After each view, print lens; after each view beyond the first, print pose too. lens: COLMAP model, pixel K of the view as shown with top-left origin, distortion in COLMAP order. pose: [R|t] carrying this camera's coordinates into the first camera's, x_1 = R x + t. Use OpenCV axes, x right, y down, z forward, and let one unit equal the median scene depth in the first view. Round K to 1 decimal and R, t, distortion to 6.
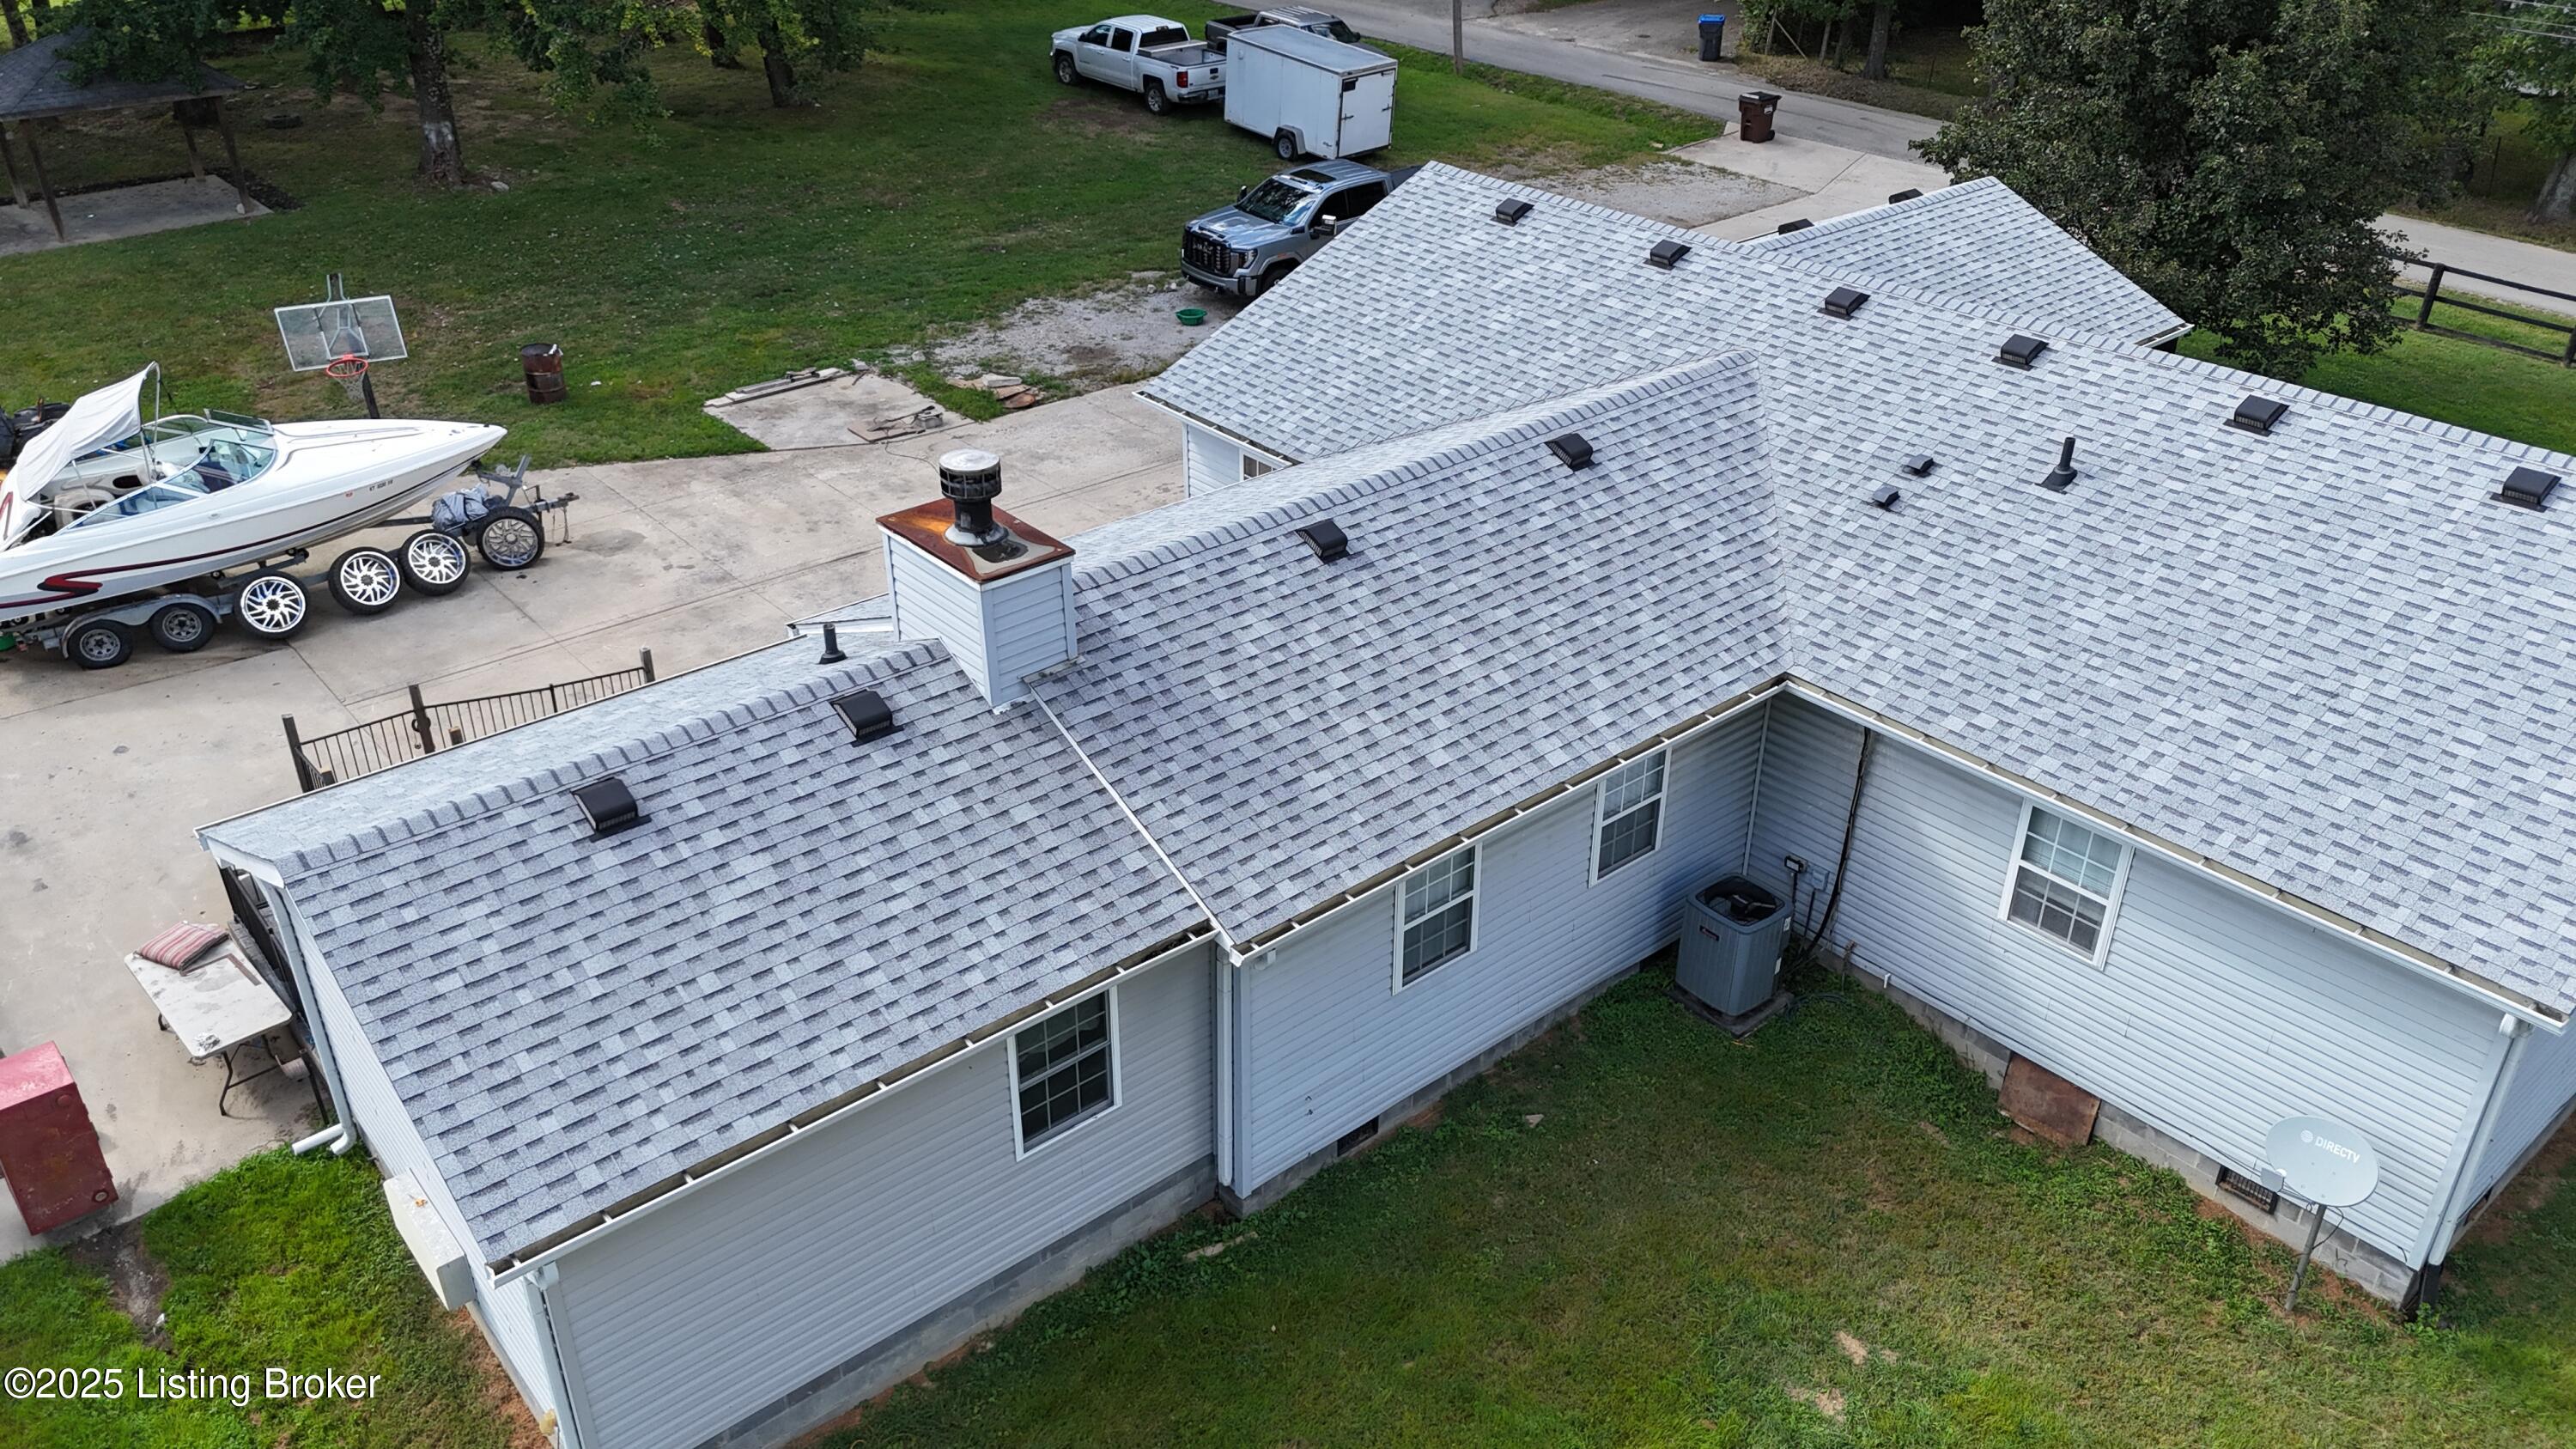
lens RADIAL K [[1916.1, 0, 1289.1], [0, 1916.1, 731.7], [0, 0, 1]] dist [-0.004462, -0.008680]
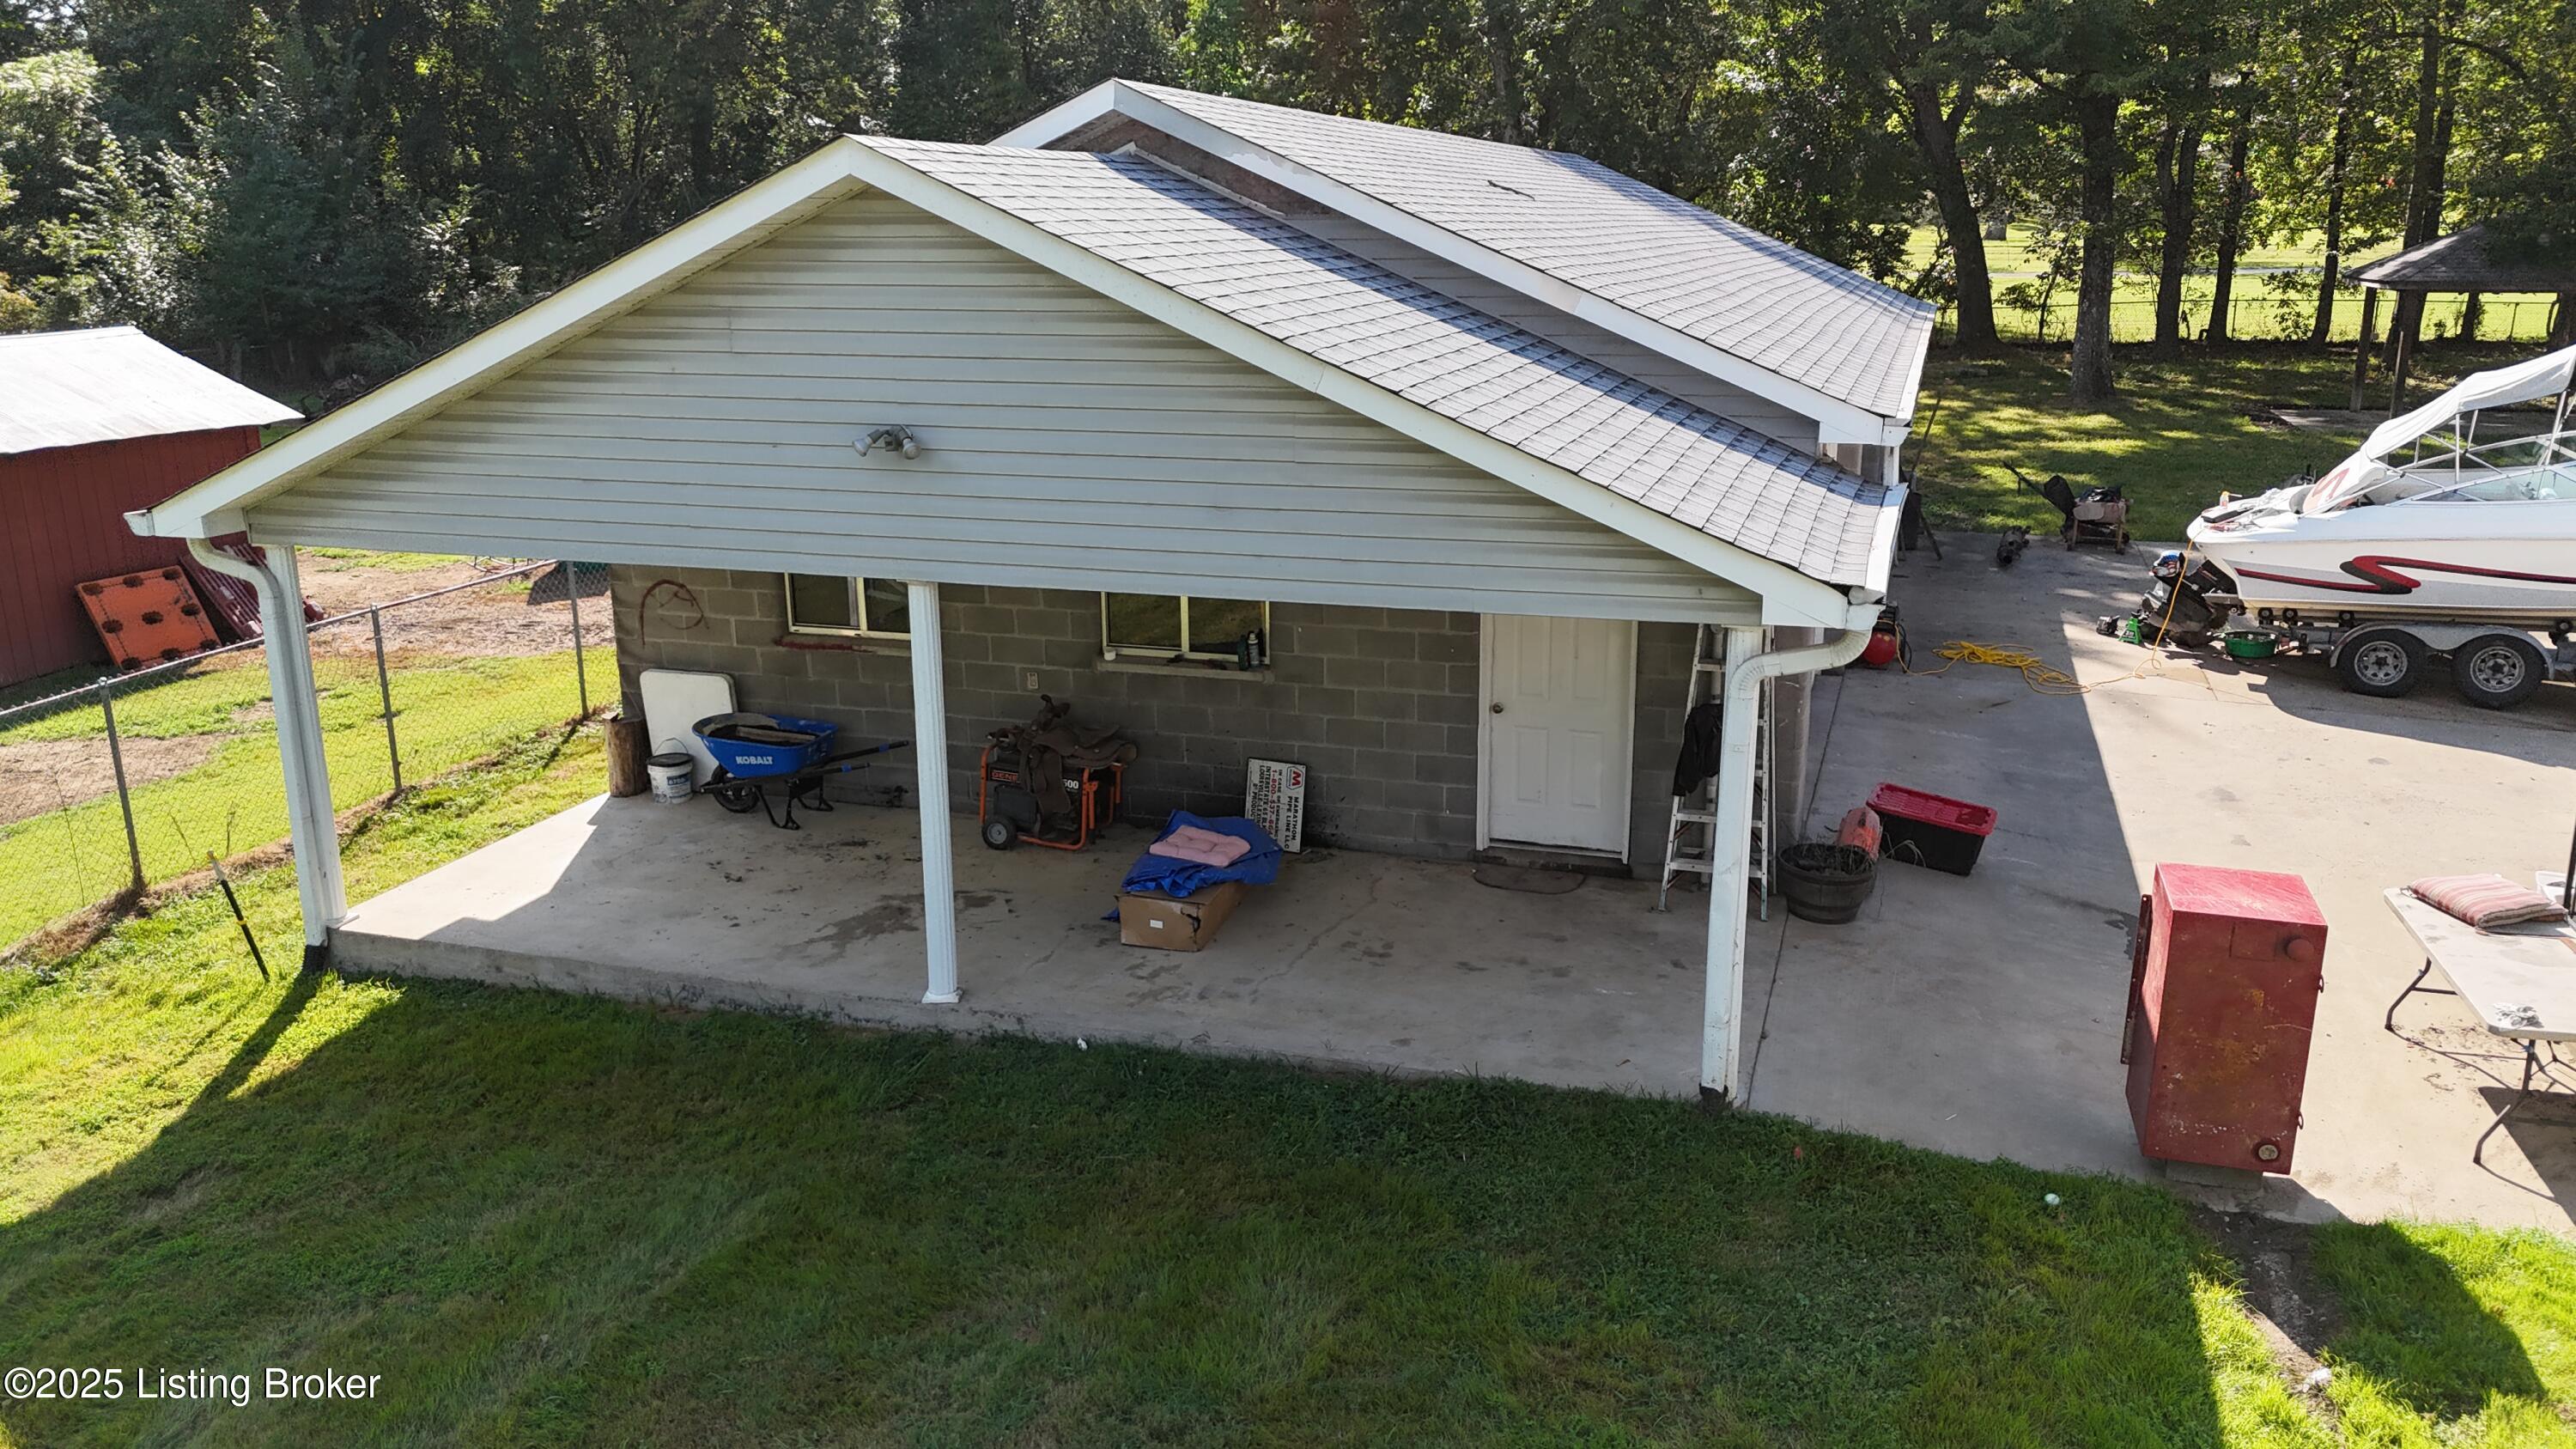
lens RADIAL K [[1916.1, 0, 1287.0], [0, 1916.1, 726.6], [0, 0, 1]] dist [-0.004462, -0.008680]
pose [[0.508946, 0.207627, -0.835383, -0.257559], [-0.413590, 0.910098, -0.025778, 0.212711], [0.754929, 0.358626, 0.549063, 0.336153]]
